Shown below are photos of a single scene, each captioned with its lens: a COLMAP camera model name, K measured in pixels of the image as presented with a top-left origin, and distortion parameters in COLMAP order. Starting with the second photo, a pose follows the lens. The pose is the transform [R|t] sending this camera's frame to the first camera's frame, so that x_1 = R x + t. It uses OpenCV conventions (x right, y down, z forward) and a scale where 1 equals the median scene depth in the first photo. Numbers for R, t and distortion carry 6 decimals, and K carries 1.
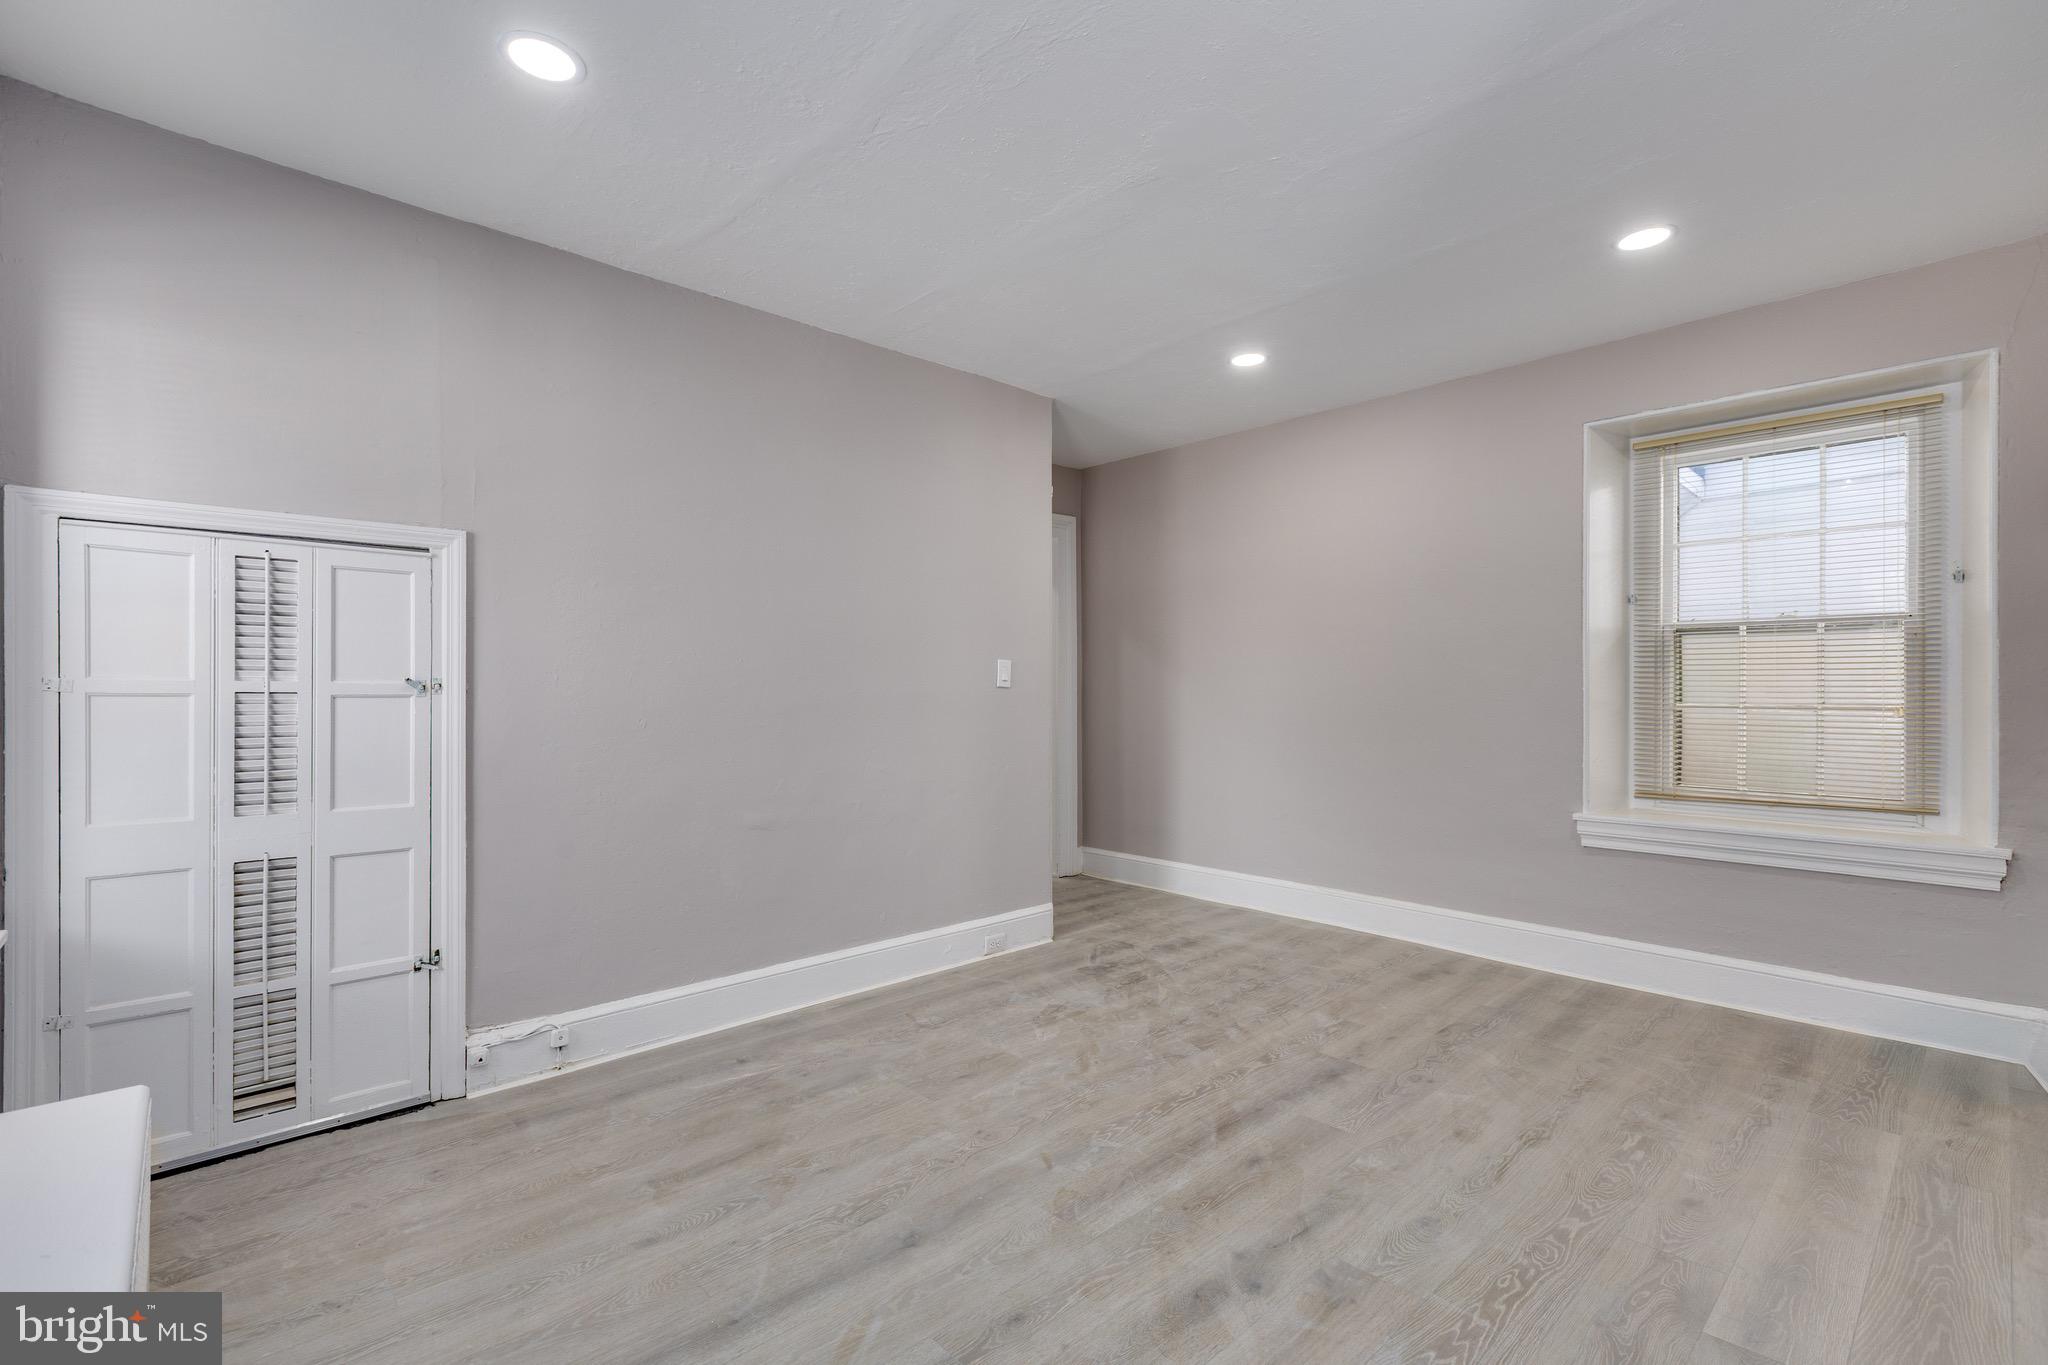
lens RADIAL K [[910.5, 0, 1021.7], [0, 910.5, 686.6], [0, 0, 1]] dist [-0.000167, 0.000044]
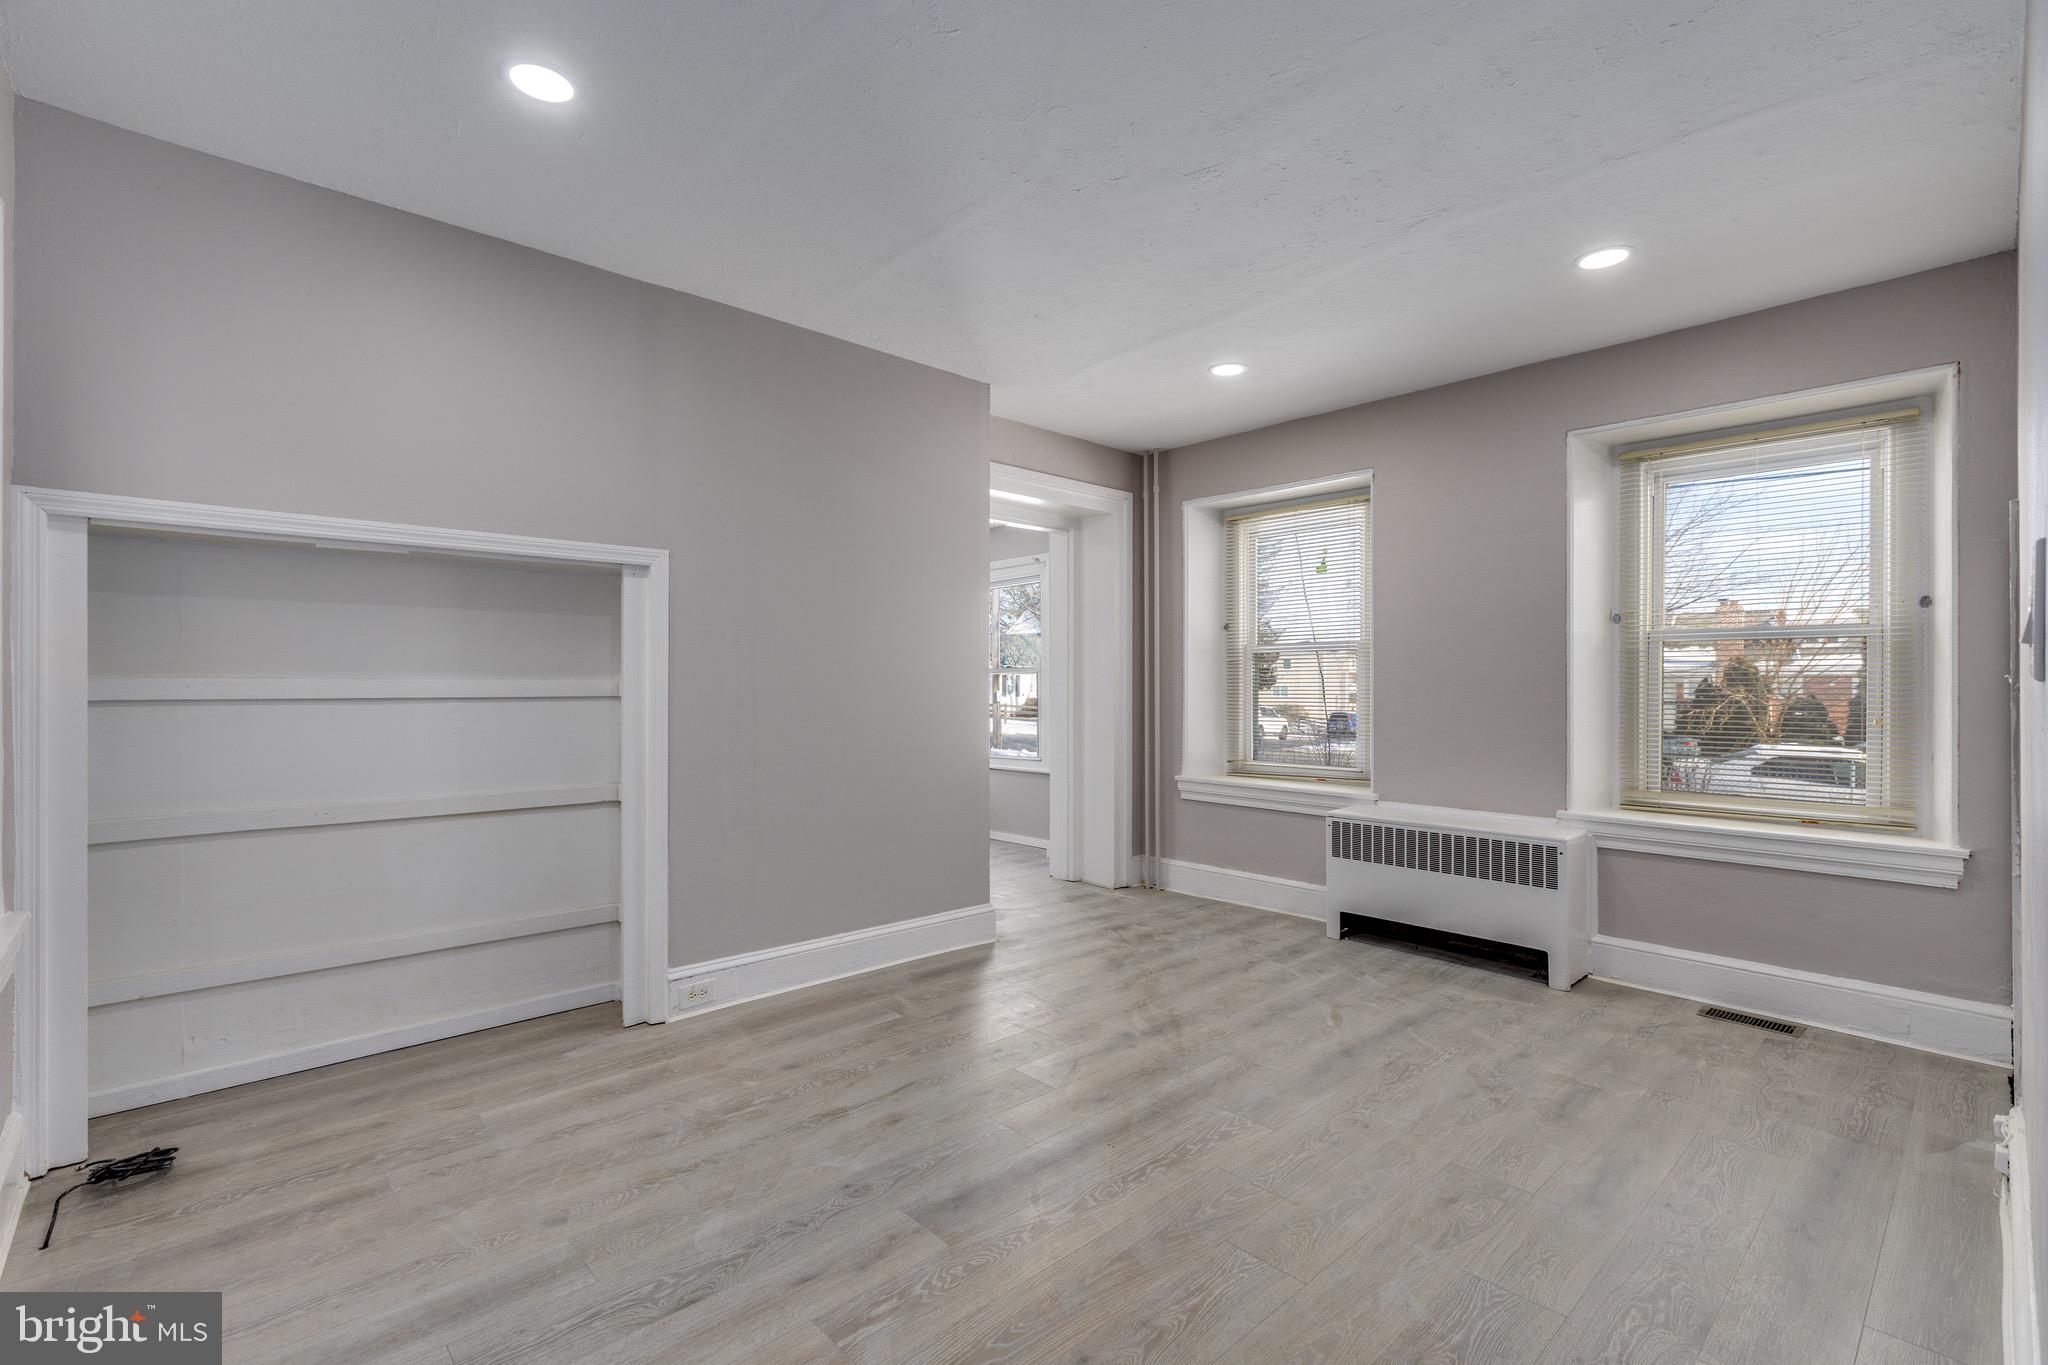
lens RADIAL K [[910.5, 0, 1026.6], [0, 910.5, 686.3], [0, 0, 1]] dist [-0.000167, 0.000044]
pose [[-0.999988, 0.000195, -0.004843, 0.347293], [0.000210, 0.999995, -0.003114, 0.004927], [0.004842, -0.003115, -0.999983, 2.087696]]
